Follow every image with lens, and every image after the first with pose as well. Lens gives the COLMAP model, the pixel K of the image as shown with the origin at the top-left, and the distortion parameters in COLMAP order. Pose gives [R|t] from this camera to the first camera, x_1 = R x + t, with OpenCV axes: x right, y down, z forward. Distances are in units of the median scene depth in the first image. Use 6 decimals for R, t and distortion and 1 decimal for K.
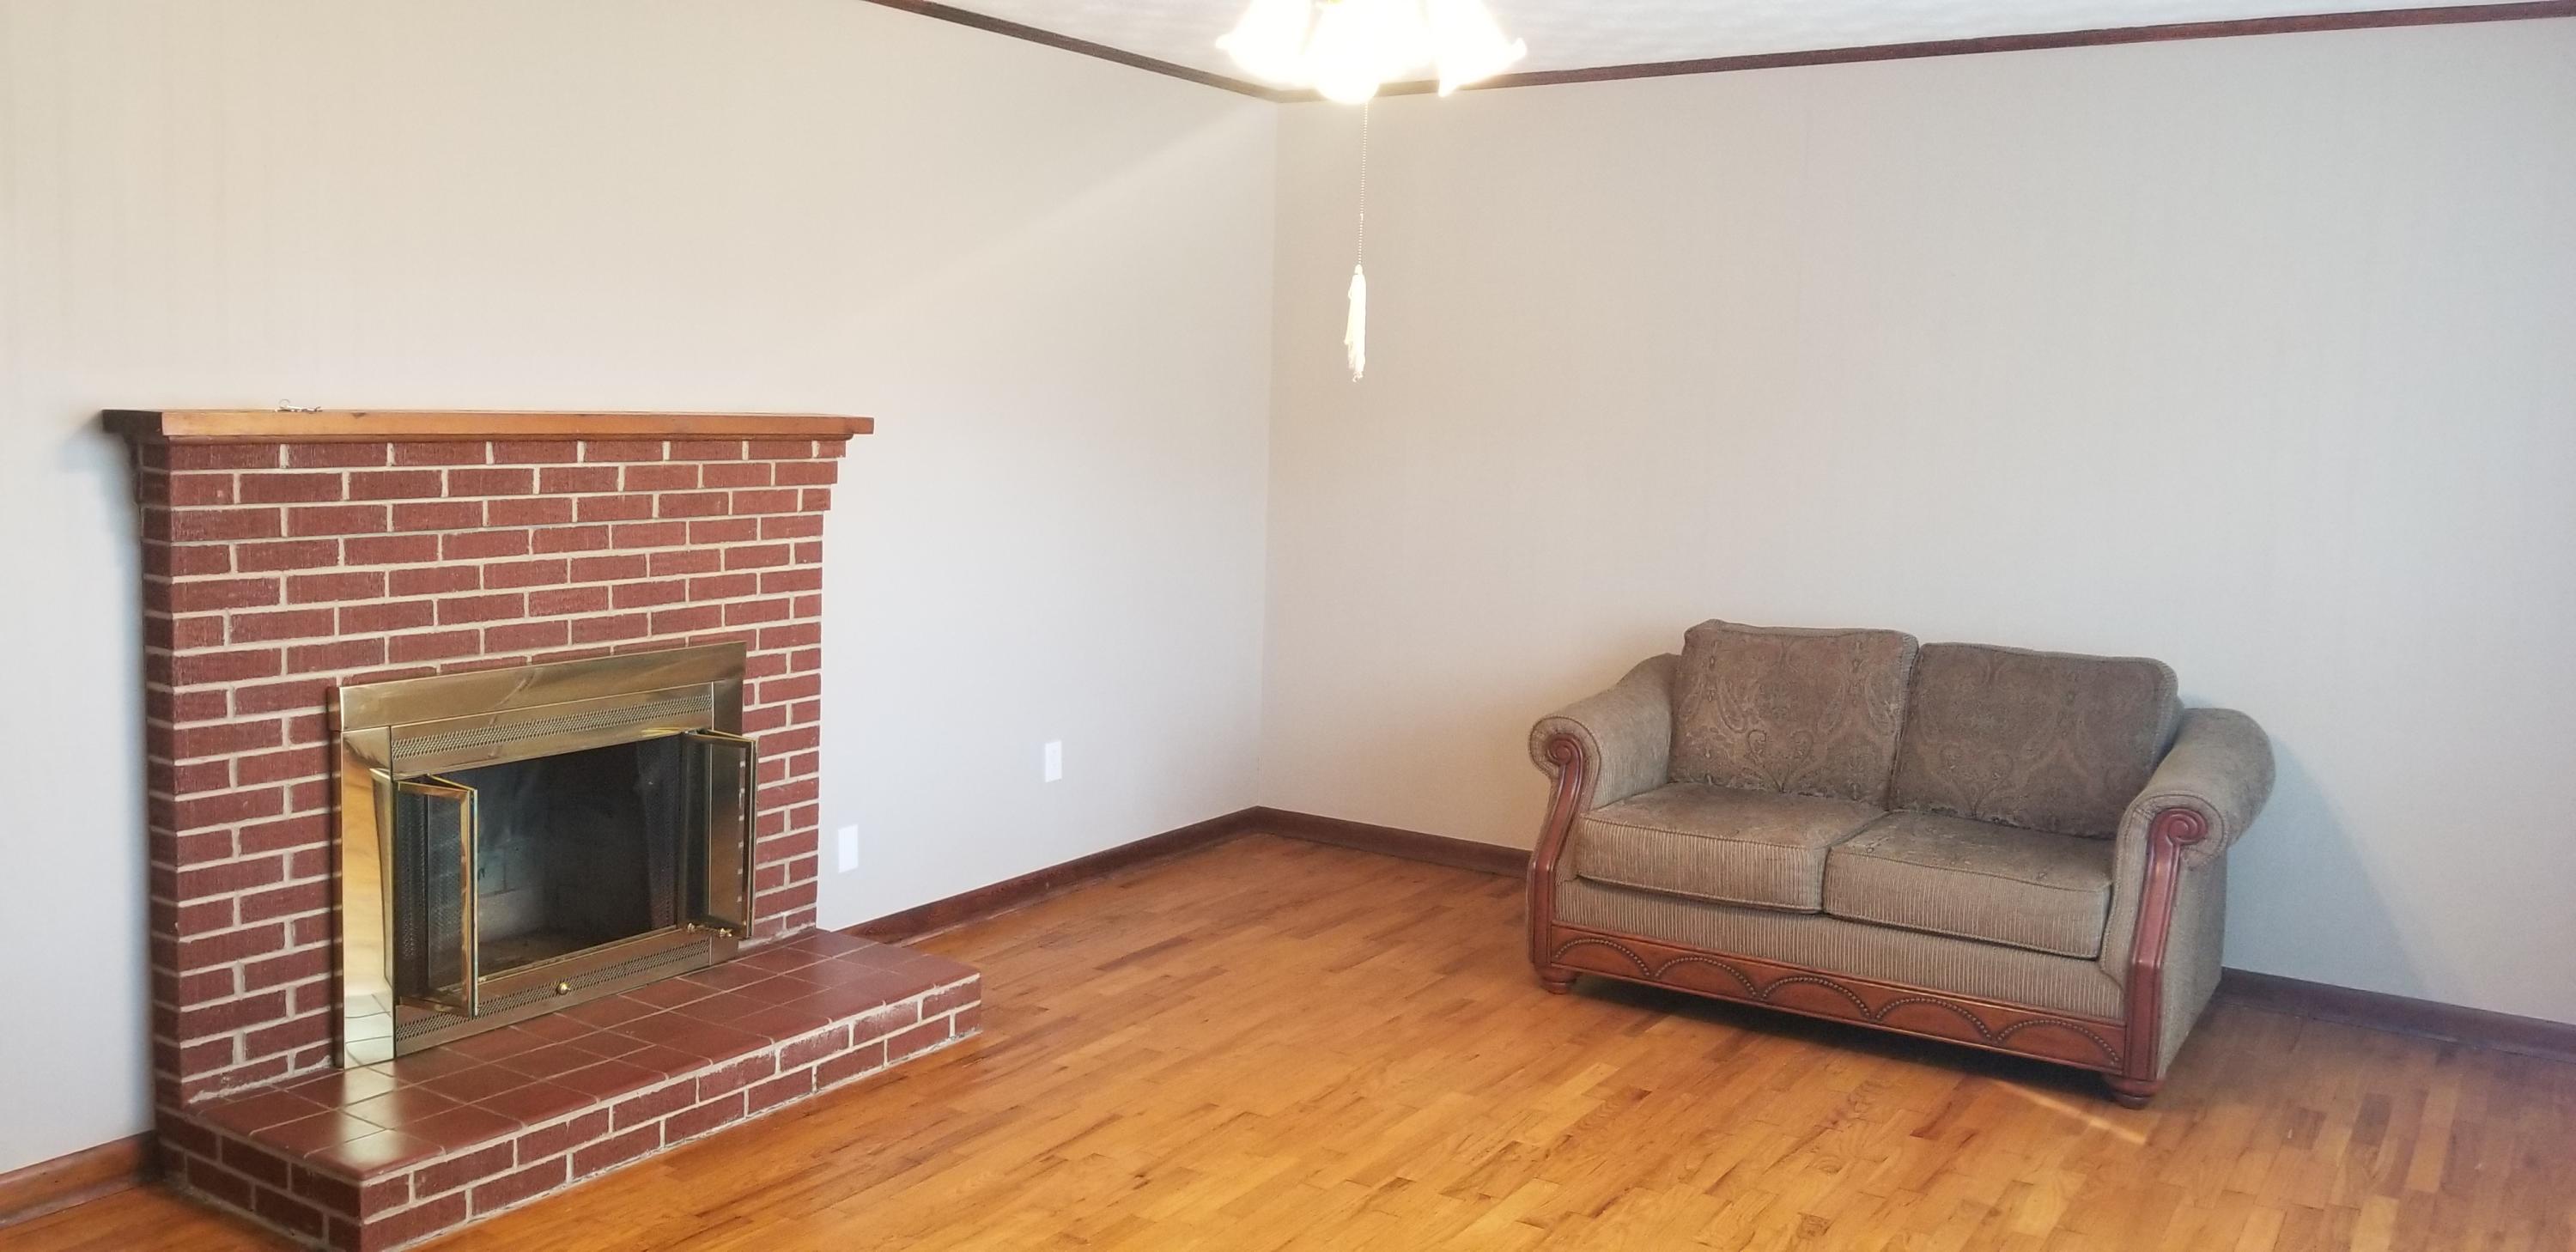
lens RADIAL K [[2023.7, 0, 1305.0], [0, 2023.7, 624.4], [0, 0, 1]] dist [0.082110, -0.103646]
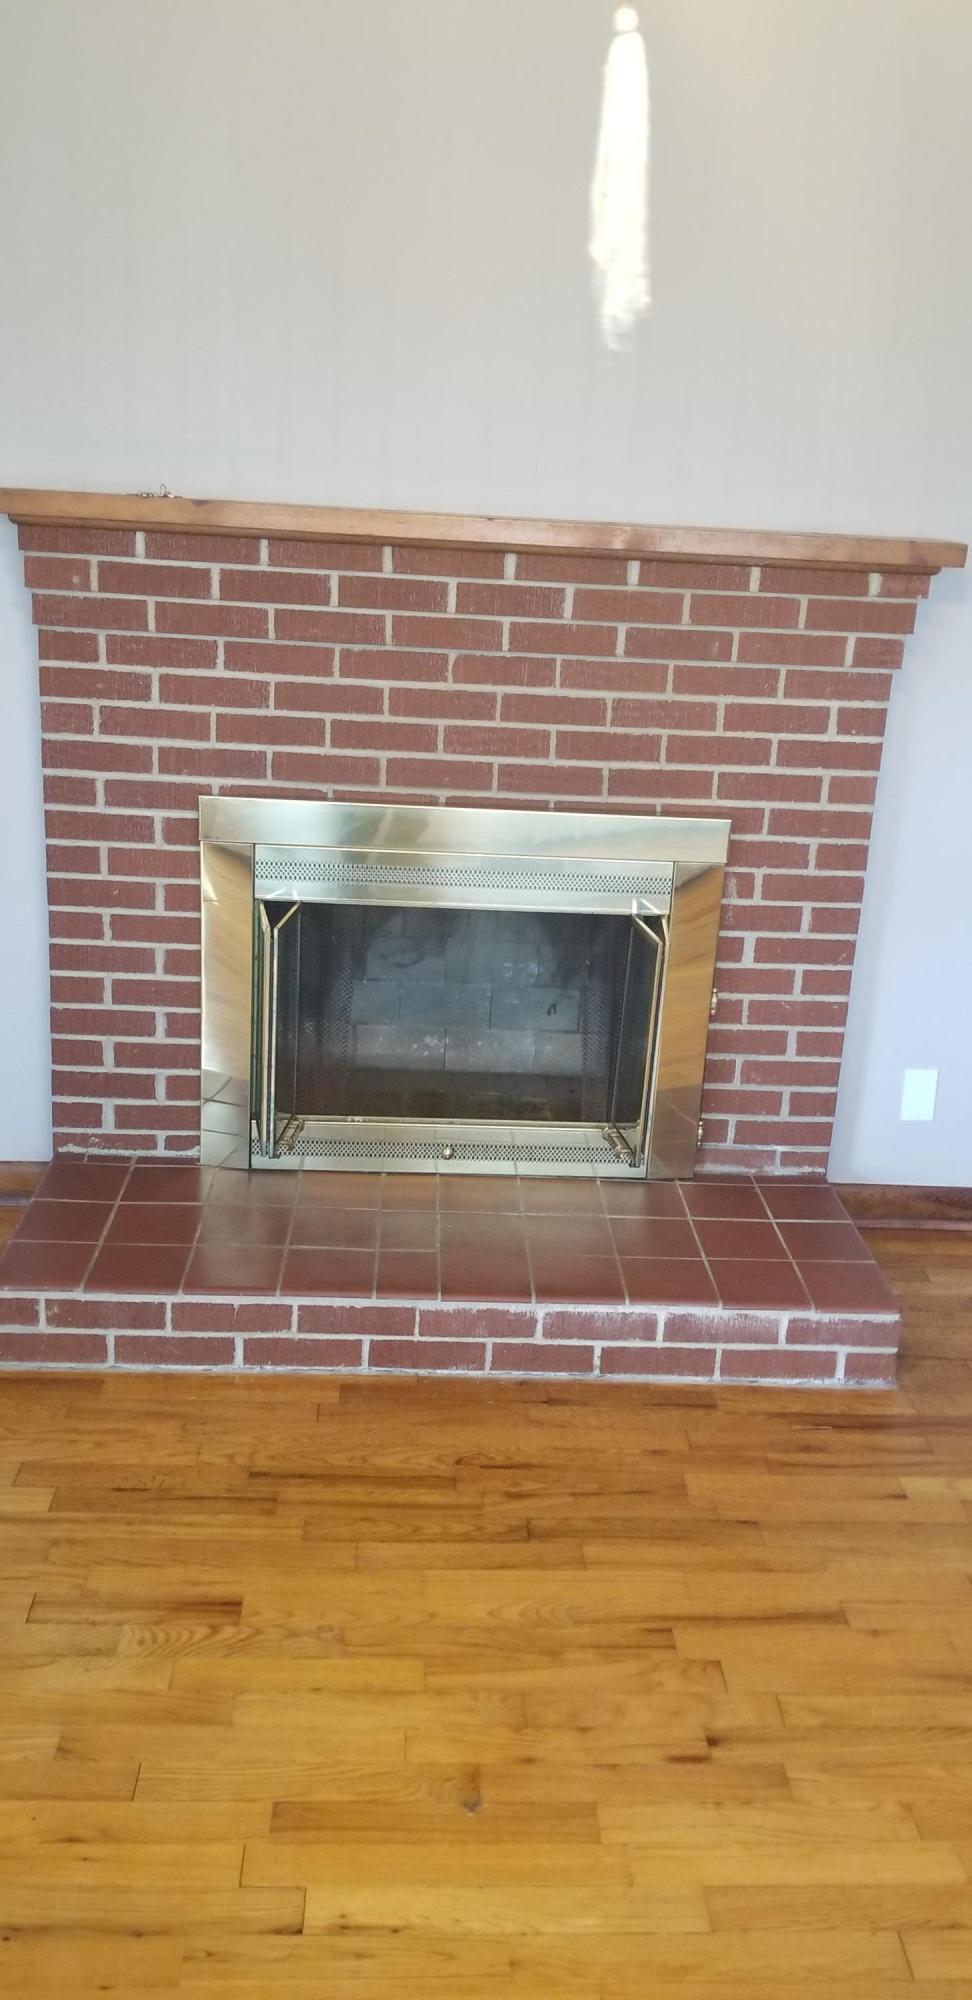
lens RADIAL K [[1571.2, 0, 479.5], [0, 1571.2, 982.2], [0, 0, 1]] dist [0.082110, -0.103646]
pose [[0.579005, 0.246344, -0.777218, 0.194358], [-0.133990, 0.969052, 0.207329, -0.051887], [0.804239, -0.015905, 0.594094, 0.605122]]
